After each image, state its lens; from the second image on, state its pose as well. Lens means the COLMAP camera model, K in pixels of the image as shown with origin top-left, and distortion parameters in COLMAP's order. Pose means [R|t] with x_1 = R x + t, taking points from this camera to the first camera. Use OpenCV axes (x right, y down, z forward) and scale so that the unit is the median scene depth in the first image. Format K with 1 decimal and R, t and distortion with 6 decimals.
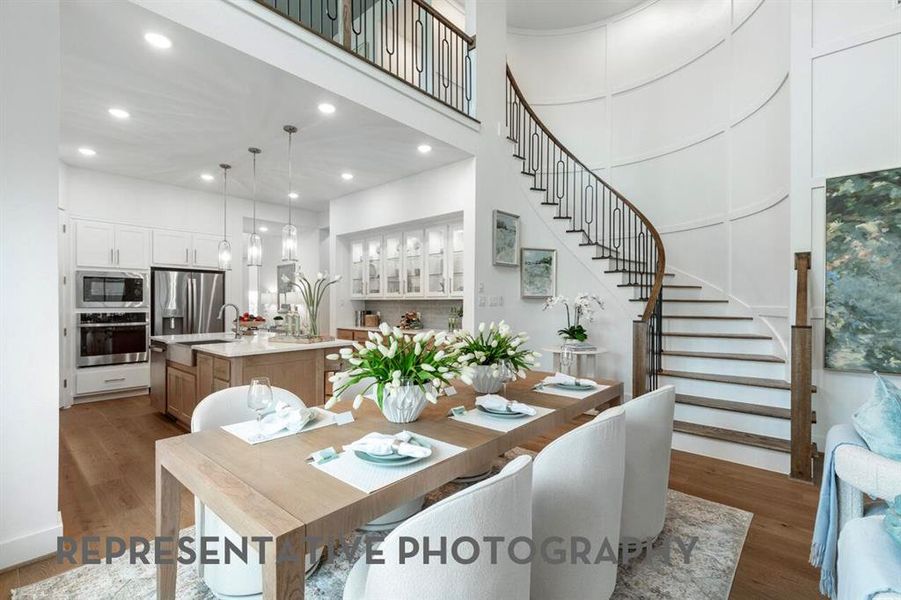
lens RADIAL K [[405.1, 0, 452.6], [0, 405.1, 305.8], [0, 0, 1]] dist [0.001257, -0.000454]
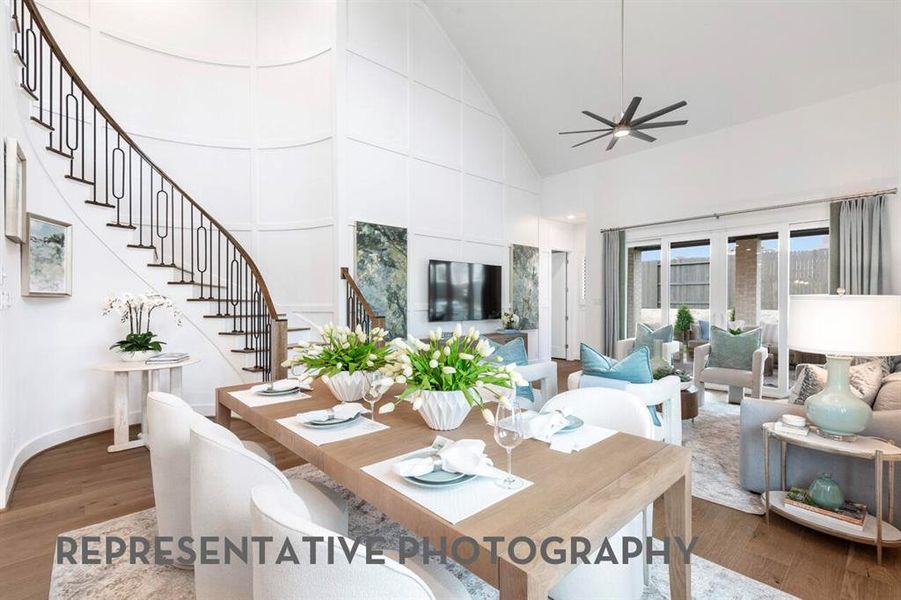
lens RADIAL K [[405.1, 0, 452.6], [0, 405.1, 305.8], [0, 0, 1]] dist [0.001257, -0.000454]
pose [[0.104833, -0.008176, 0.994456, -0.372769], [0.013917, 0.999880, 0.006753, 0.001206], [-0.994393, 0.013132, 0.104934, 0.313306]]
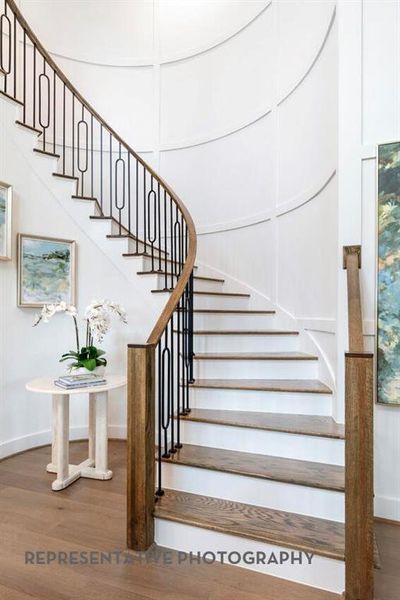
lens RADIAL K [[347.8, 0, 215.4], [0, 347.8, 315.4], [0, 0, 1]] dist [0.003937, 0.001724]
pose [[0.927955, -0.002838, 0.372683, 0.268789], [0.003063, 0.999995, -0.000010, -0.003723], [-0.372681, 0.001150, 0.927959, 0.342490]]
